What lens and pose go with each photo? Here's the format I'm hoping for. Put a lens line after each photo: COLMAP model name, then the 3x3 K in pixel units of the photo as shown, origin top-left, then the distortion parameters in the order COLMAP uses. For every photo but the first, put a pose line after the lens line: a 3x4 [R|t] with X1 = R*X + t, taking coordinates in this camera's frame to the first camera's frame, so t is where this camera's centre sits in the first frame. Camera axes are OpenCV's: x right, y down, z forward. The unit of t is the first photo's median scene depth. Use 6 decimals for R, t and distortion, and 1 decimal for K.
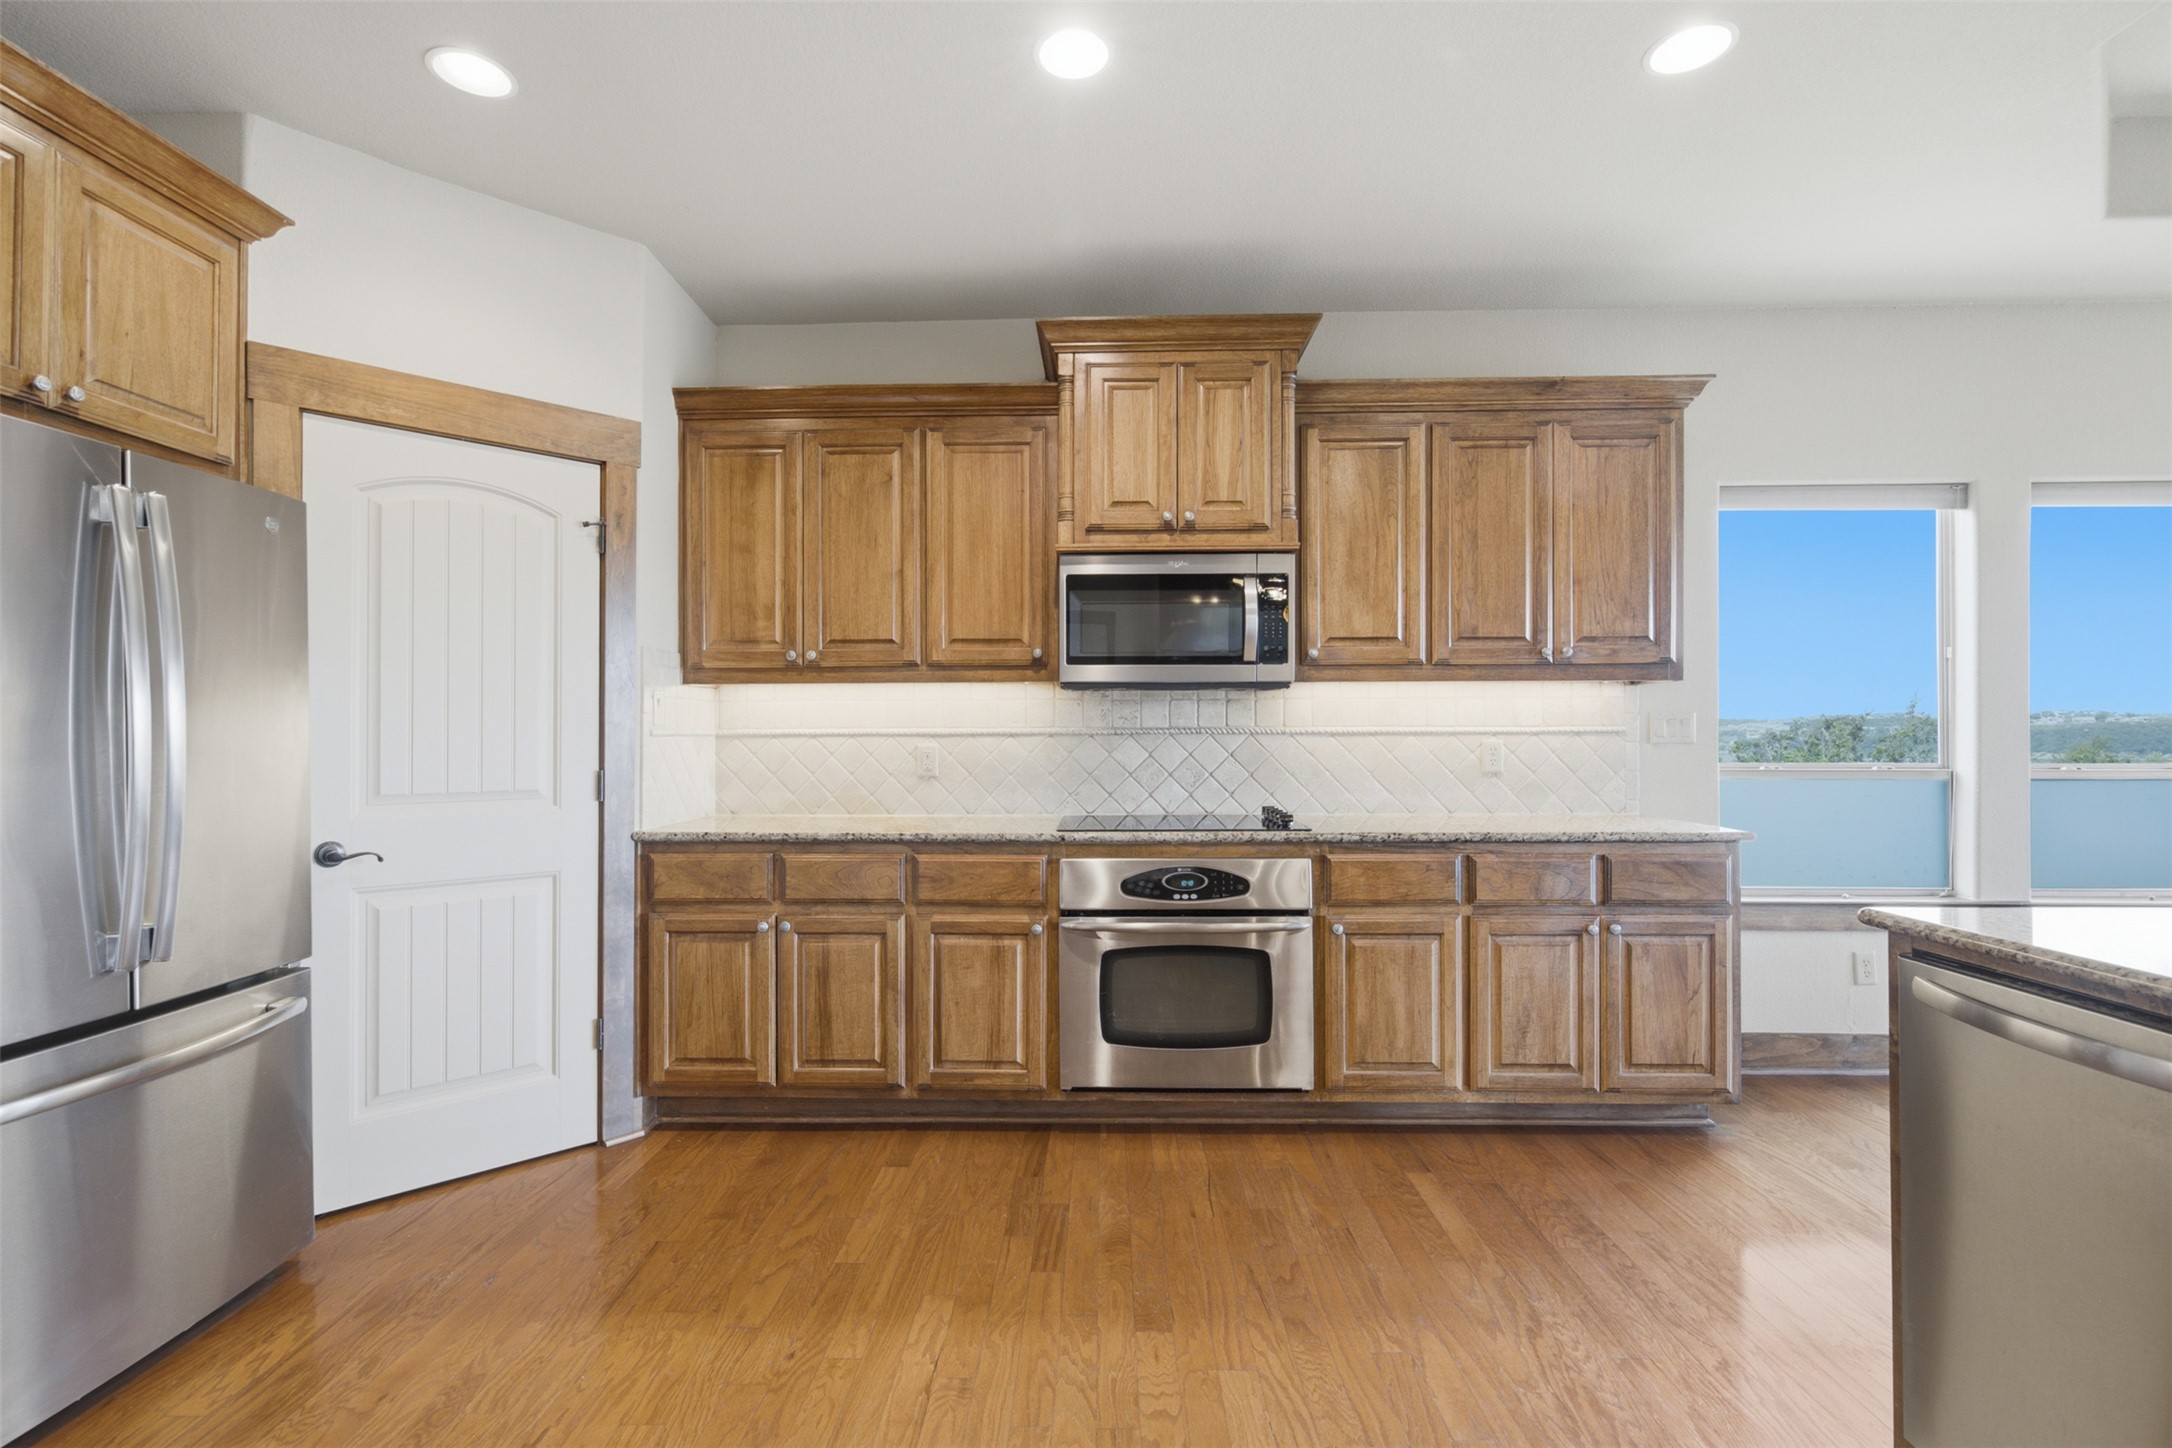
lens RADIAL K [[994.7, 0, 1091.0], [0, 994.7, 738.7], [0, 0, 1]] dist [-0.002273, 0.000630]
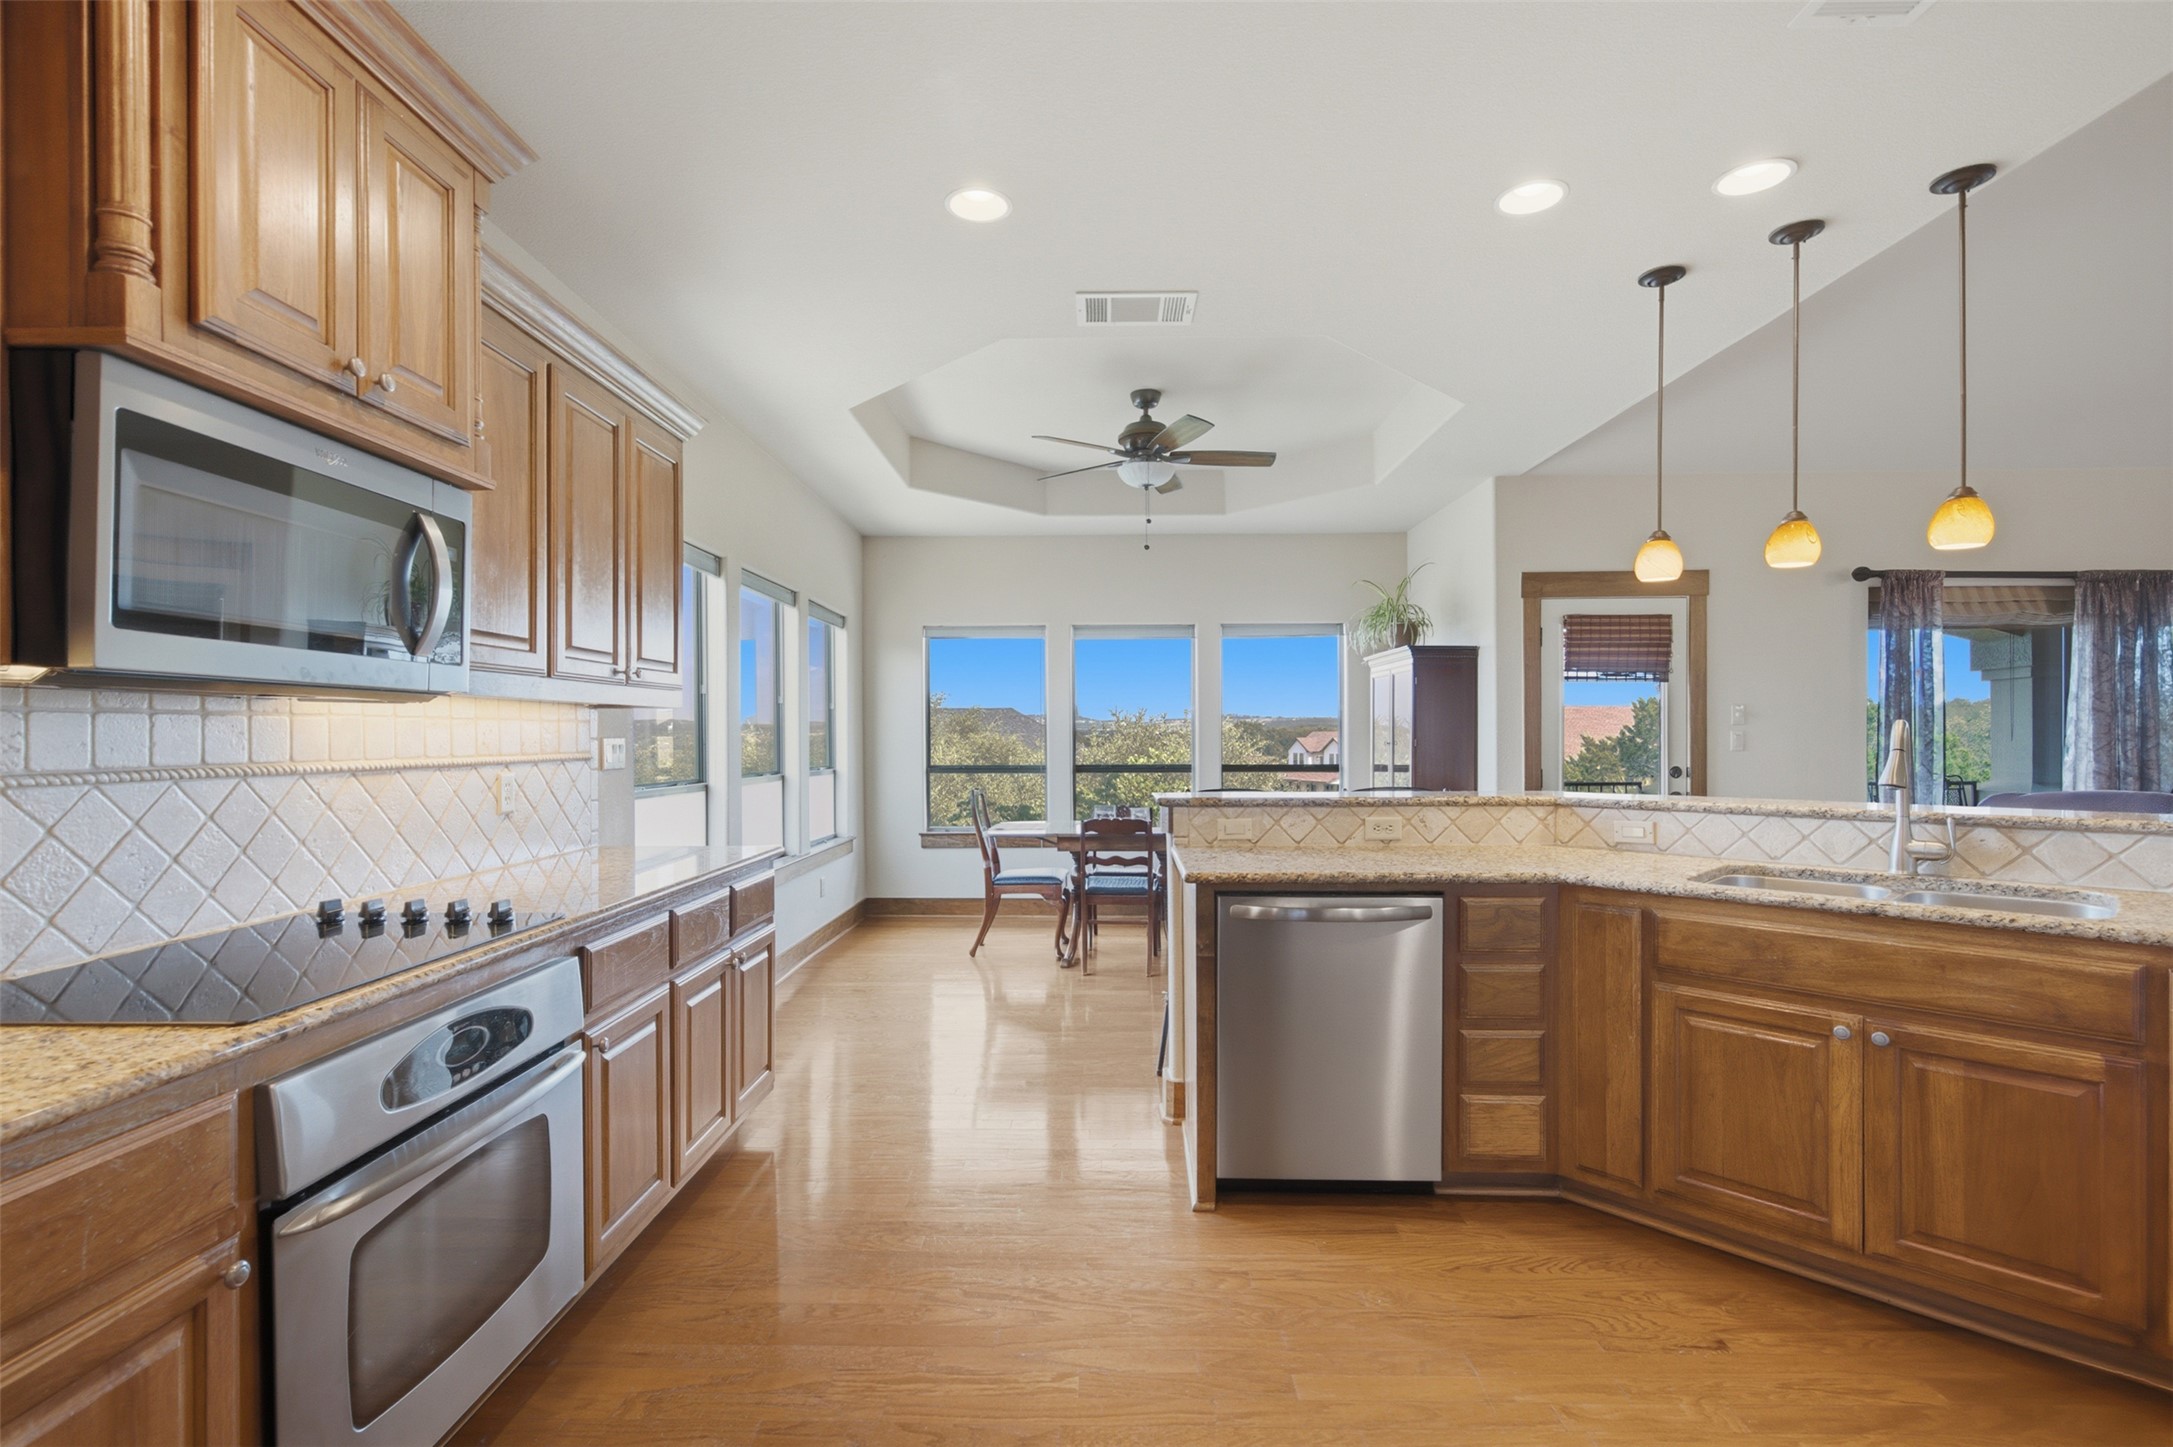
lens RADIAL K [[985.1, 0, 1089.7], [0, 985.1, 739.9], [0, 0, 1]] dist [-0.000216, 0.000081]
pose [[-0.004637, -0.001945, 0.999987, -0.430597], [0.003029, 0.999993, 0.001959, -0.027639], [-0.999985, 0.003038, -0.004631, 0.600772]]
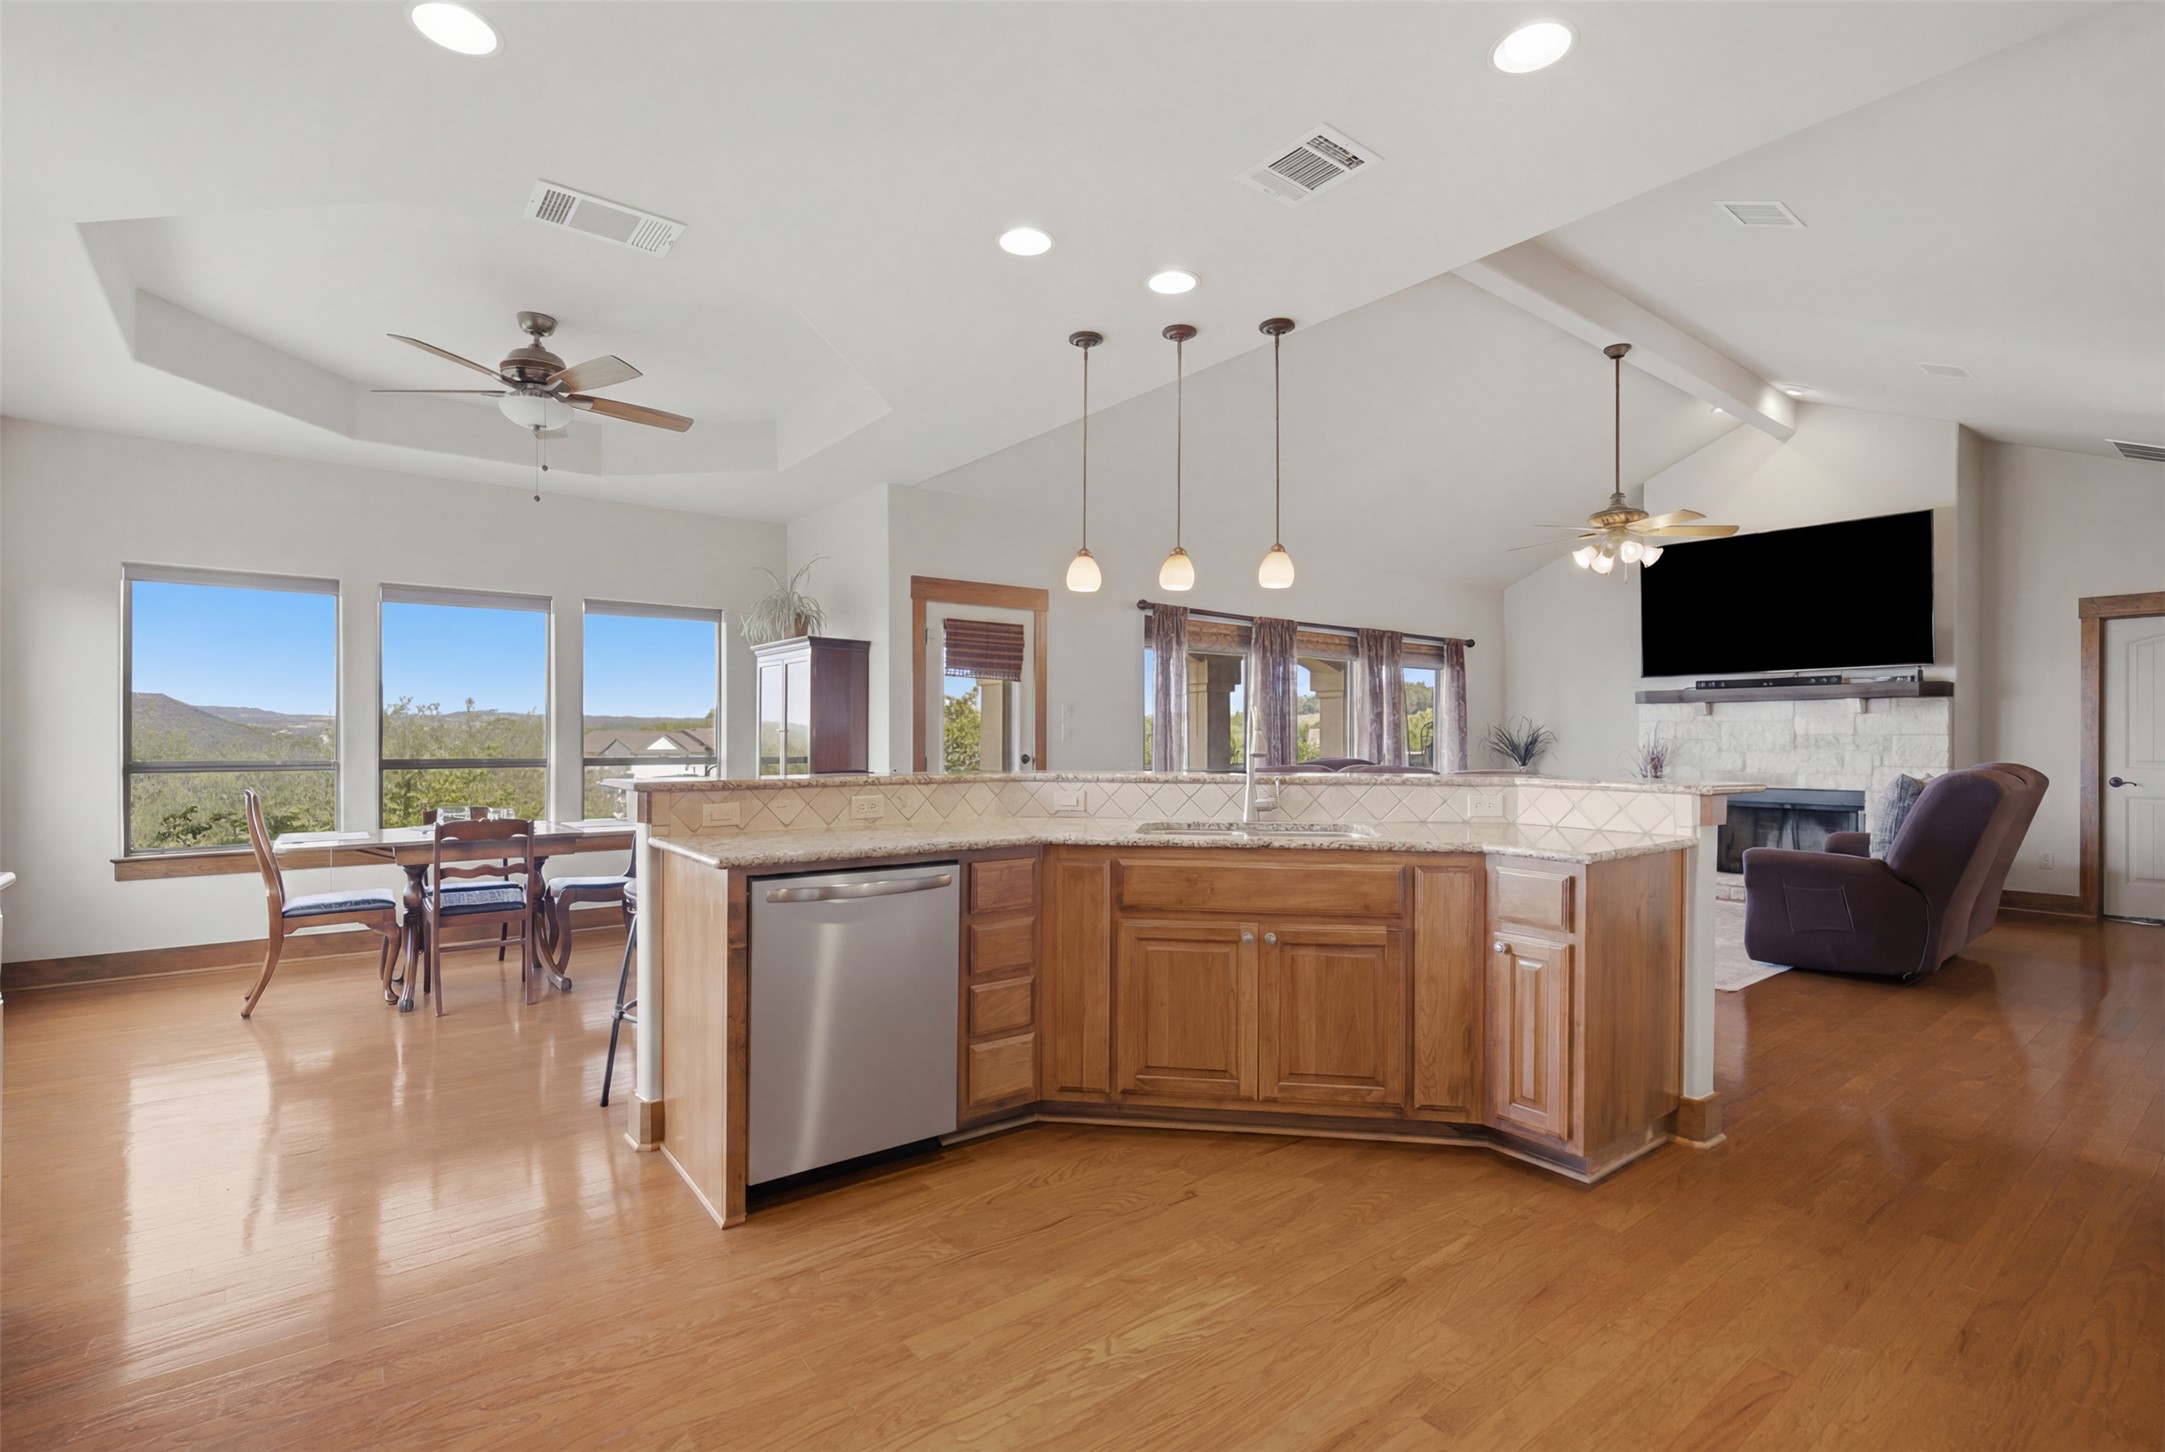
lens RADIAL K [[995.3, 0, 1082.0], [0, 995.3, 732.4], [0, 0, 1]] dist [-0.000808, -0.000028]
pose [[-0.631189, 0.003067, 0.775623, -0.369935], [-0.001977, 0.999983, -0.005563, -0.006886], [-0.775626, -0.005045, -0.631172, 0.785417]]
